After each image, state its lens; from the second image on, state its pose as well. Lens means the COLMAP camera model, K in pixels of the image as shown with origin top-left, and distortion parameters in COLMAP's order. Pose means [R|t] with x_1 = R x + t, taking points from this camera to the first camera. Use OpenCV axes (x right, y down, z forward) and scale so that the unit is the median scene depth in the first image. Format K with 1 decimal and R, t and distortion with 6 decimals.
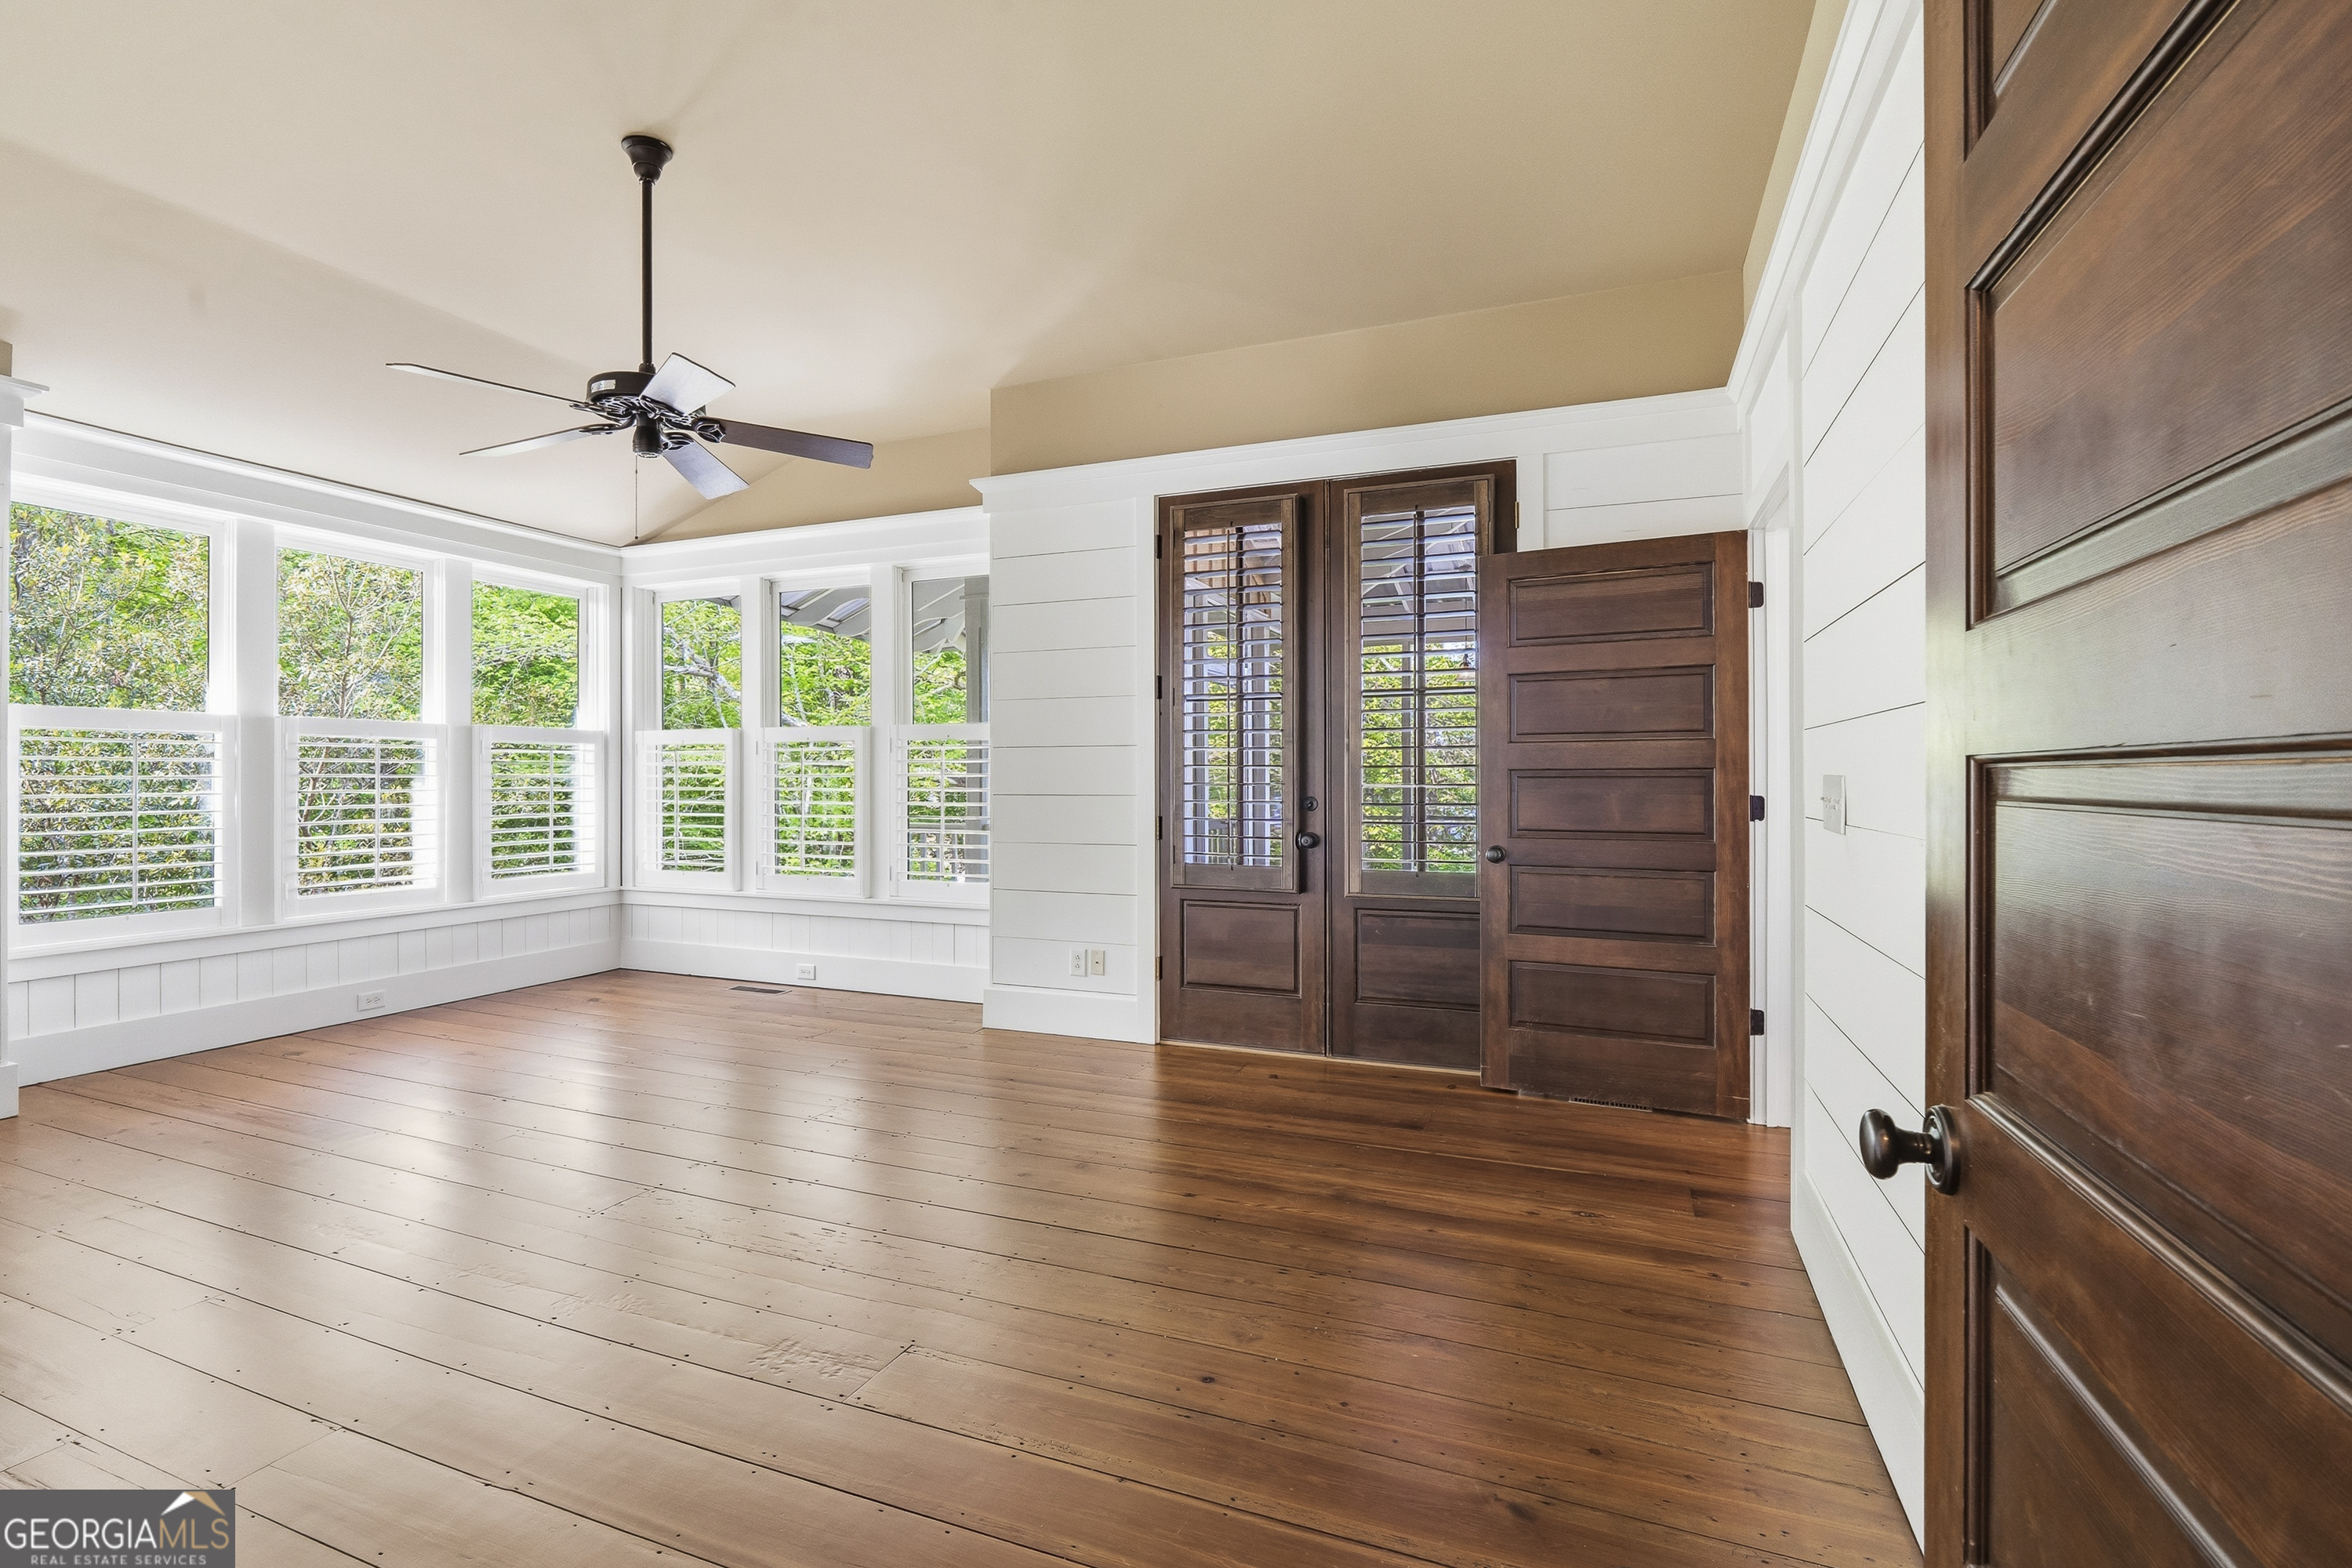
lens RADIAL K [[1061.9, 0, 1175.3], [0, 1061.9, 779.1], [0, 0, 1]] dist [-0.007650, 0.001211]
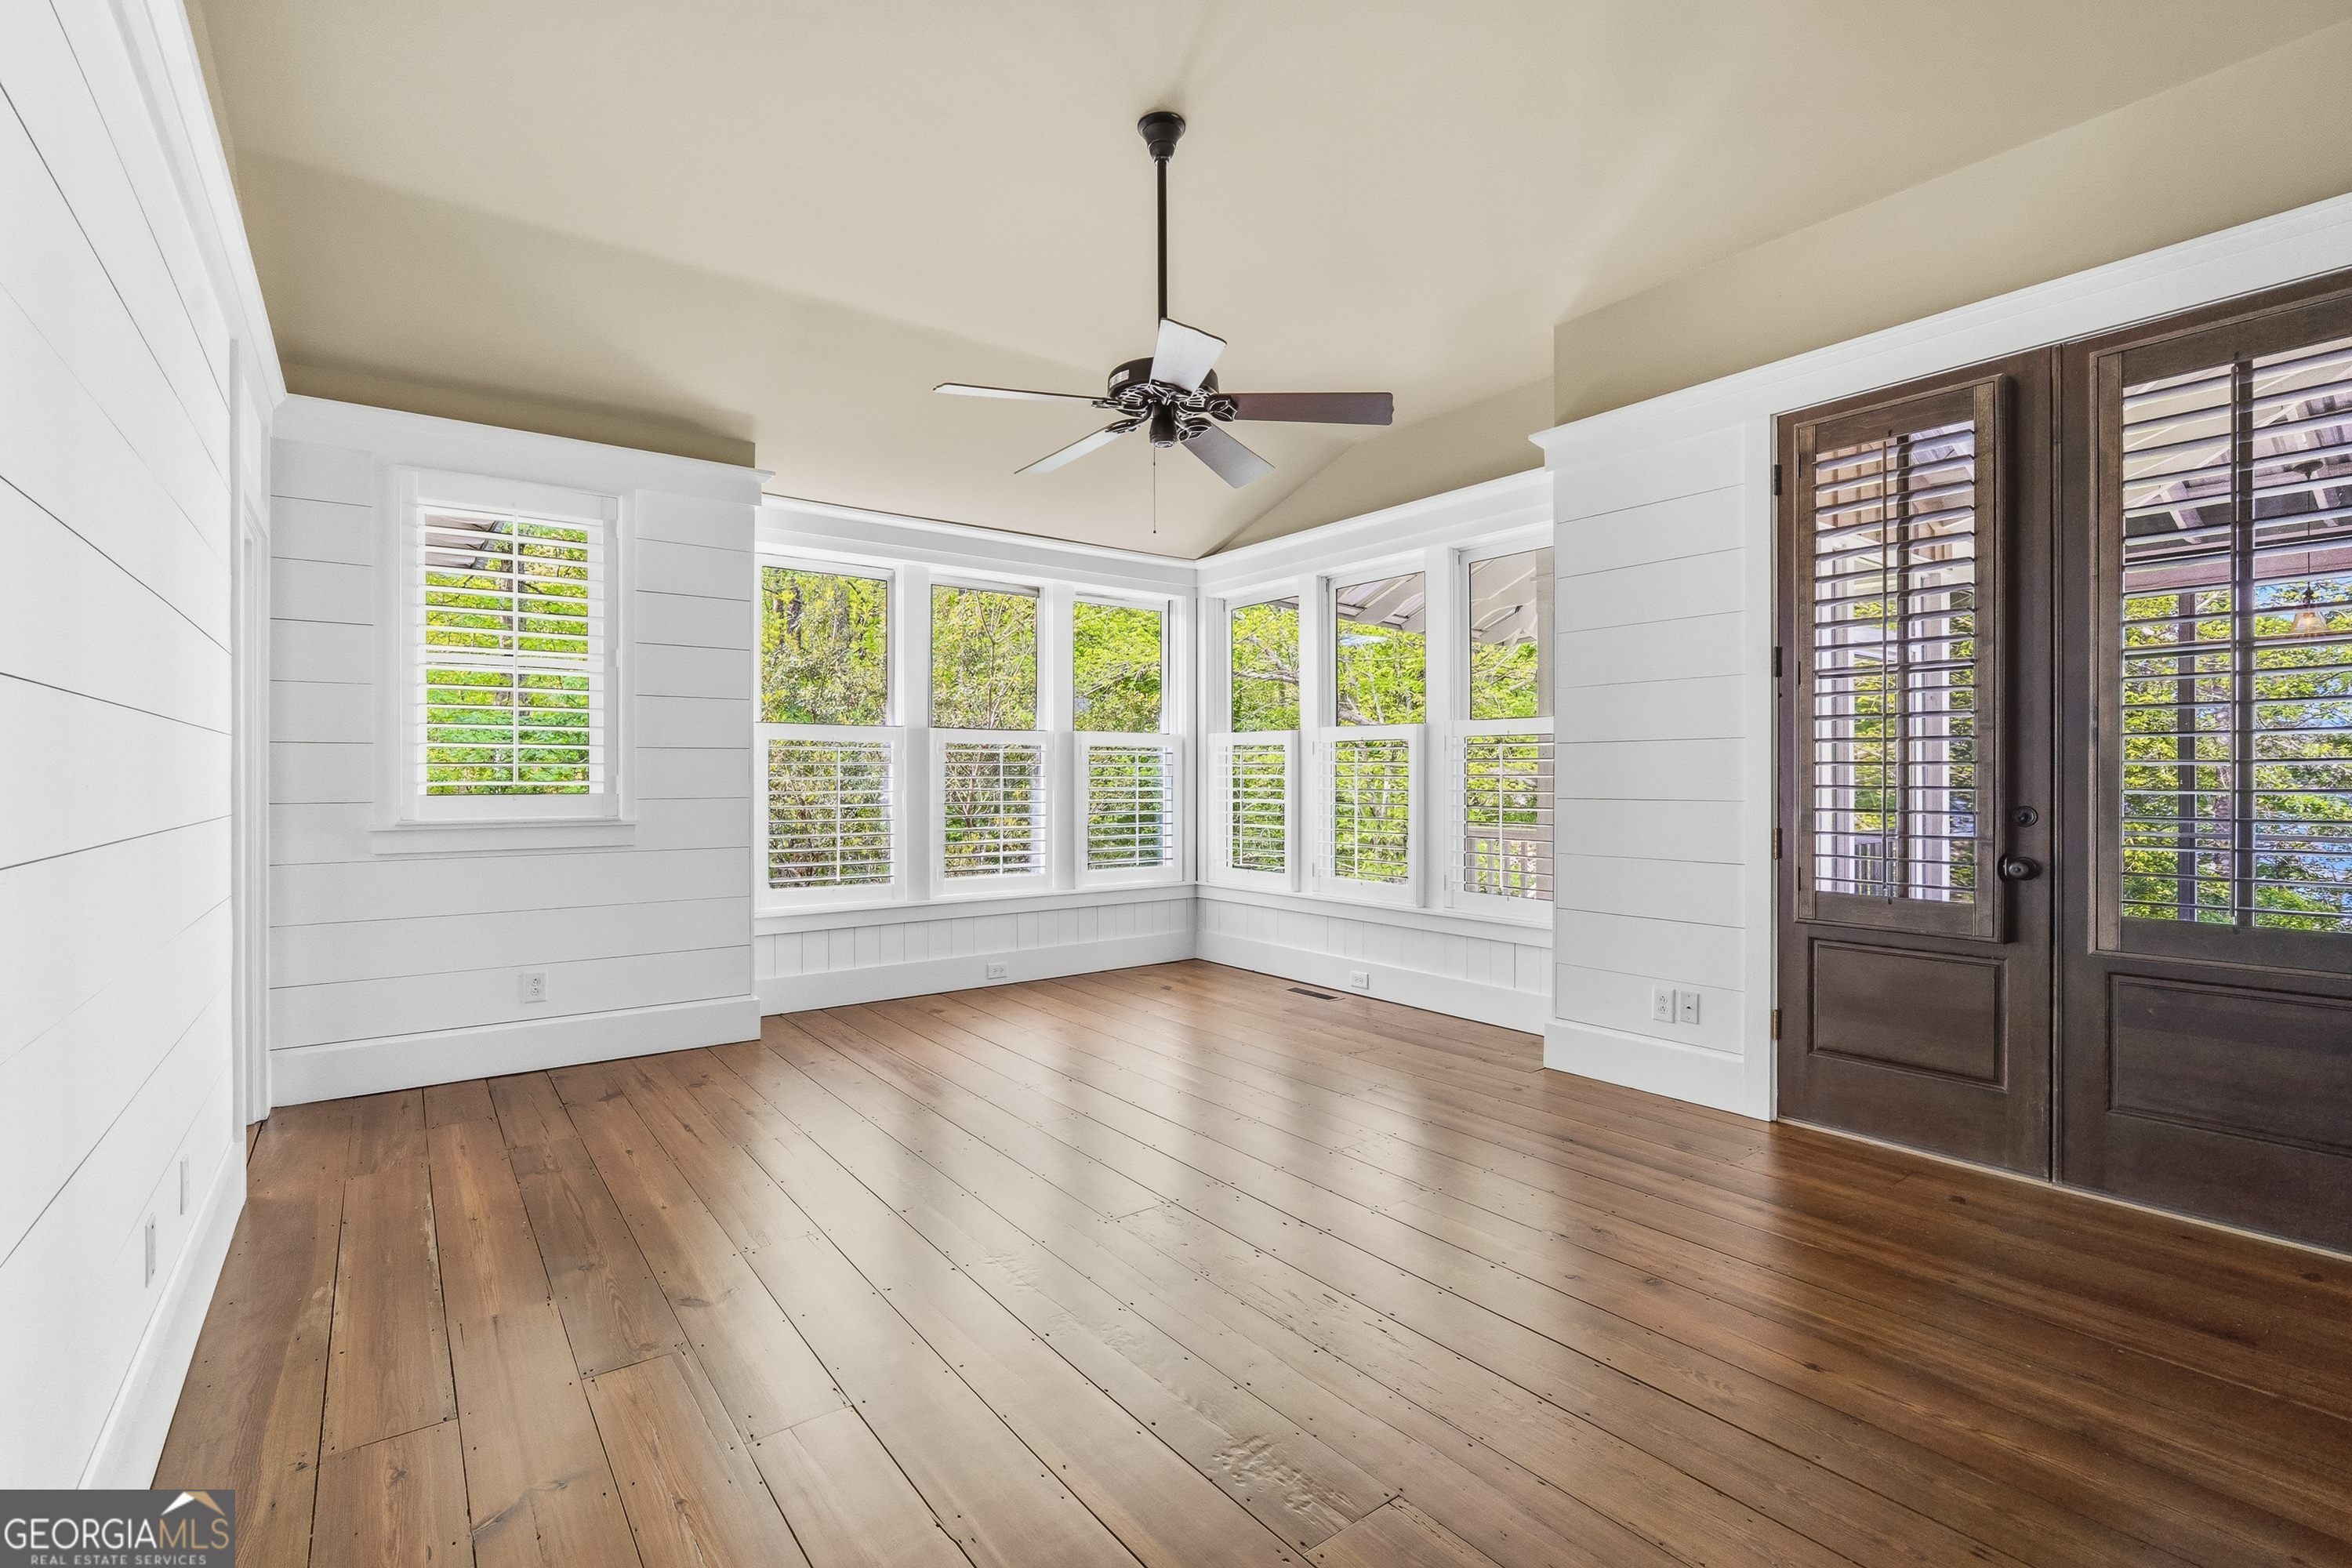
lens RADIAL K [[1061.9, 0, 1174.5], [0, 1061.9, 782.1], [0, 0, 1]] dist [-0.007650, 0.001211]
pose [[0.856269, 0.002425, -0.516524, 0.007206], [-0.001496, 0.999996, 0.002215, -0.000017], [0.516527, -0.001124, 0.856270, 0.114875]]
